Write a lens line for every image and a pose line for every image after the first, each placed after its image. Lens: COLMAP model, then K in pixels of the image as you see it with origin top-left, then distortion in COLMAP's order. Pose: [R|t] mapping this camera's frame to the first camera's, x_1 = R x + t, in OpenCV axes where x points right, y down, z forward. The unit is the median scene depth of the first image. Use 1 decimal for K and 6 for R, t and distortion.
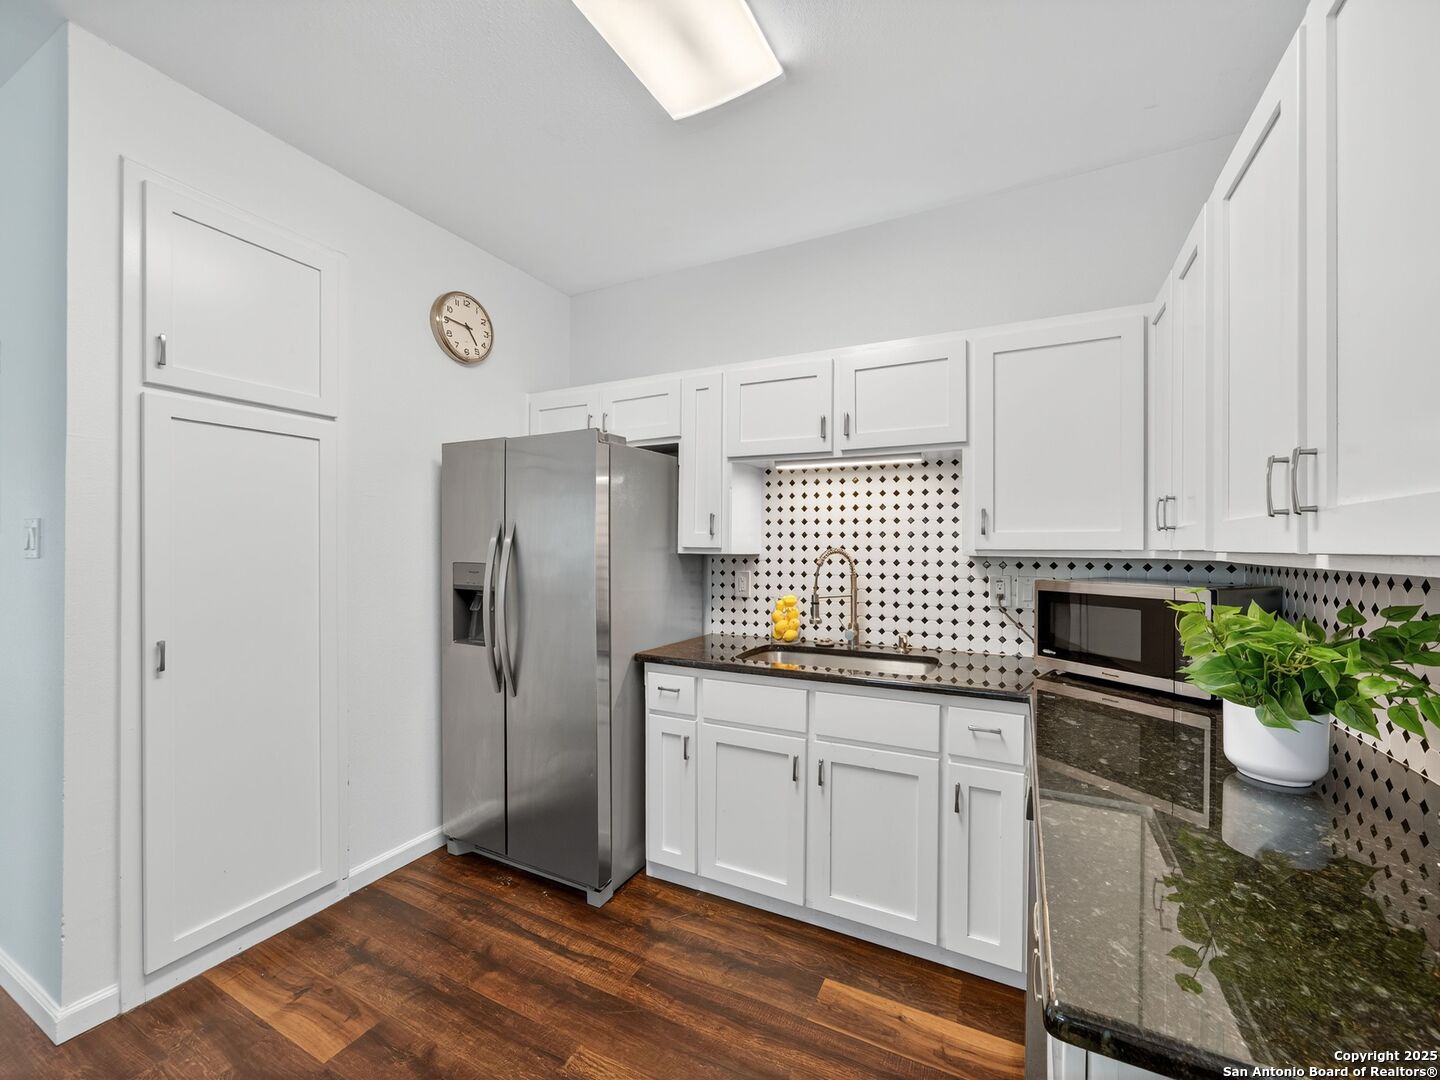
lens RADIAL K [[608.1, 0, 710.9], [0, 608.1, 549.3], [0, 0, 1]] dist [-0.010099, 0.008792]
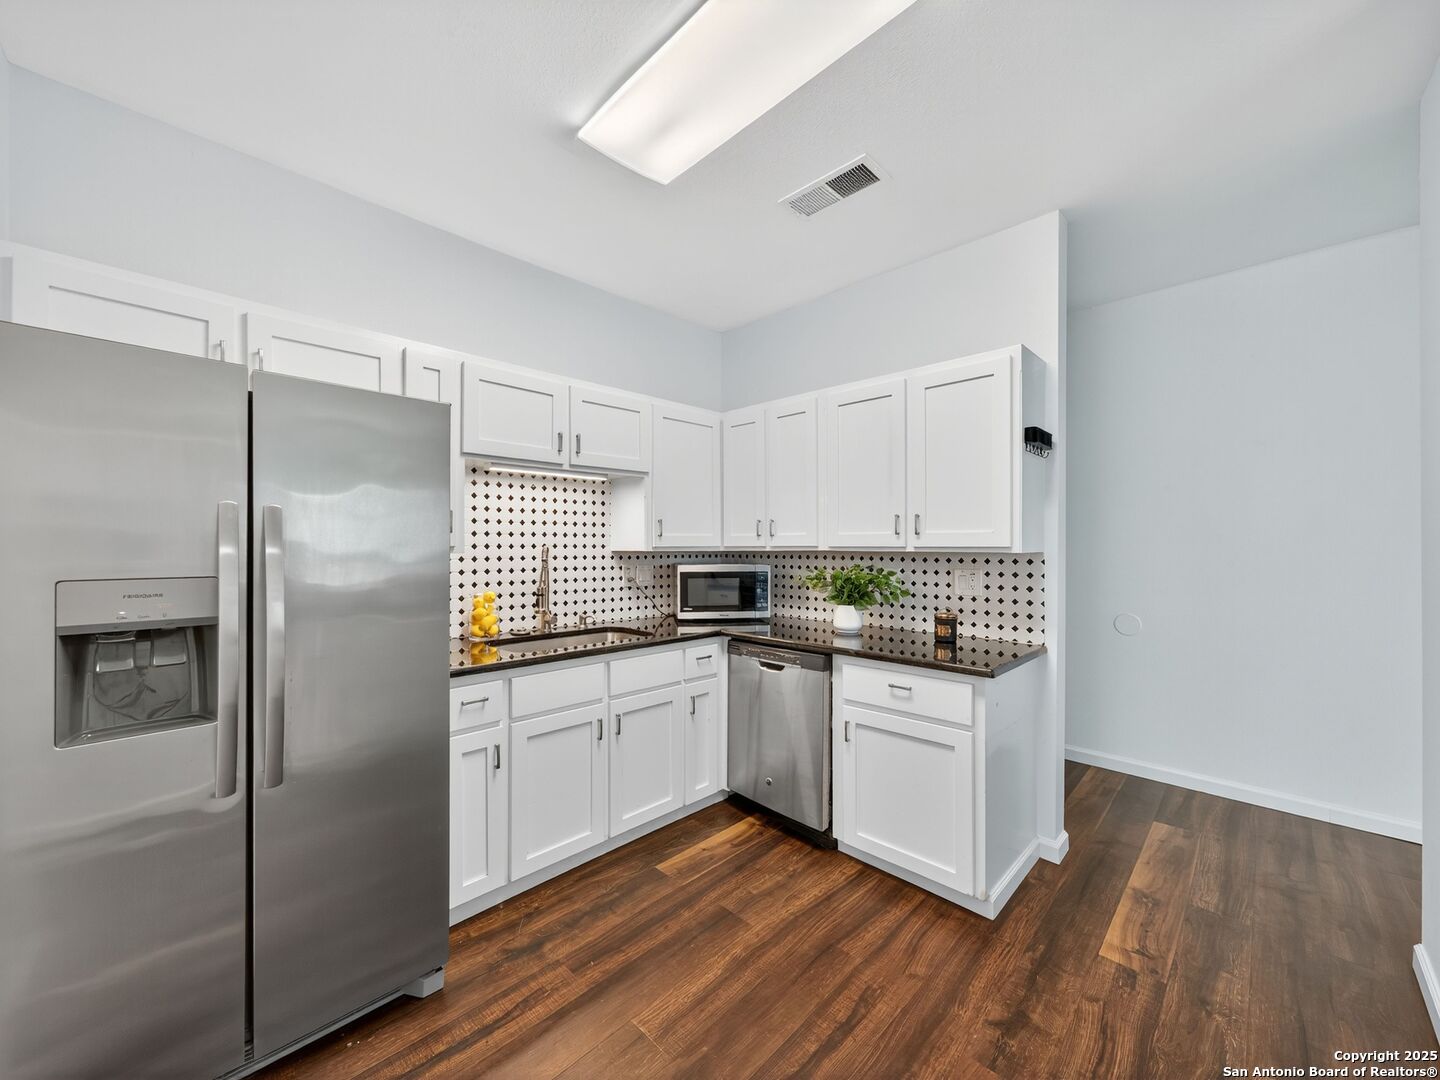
lens RADIAL K [[567.3, 0, 730.4], [0, 567.3, 550.7], [0, 0, 1]] dist [-0.010777, -0.000013]
pose [[0.269332, -0.016322, 0.962909, -0.775081], [0.010218, 0.999849, 0.014090, -0.006314], [-0.962993, 0.006044, 0.269458, 0.402386]]
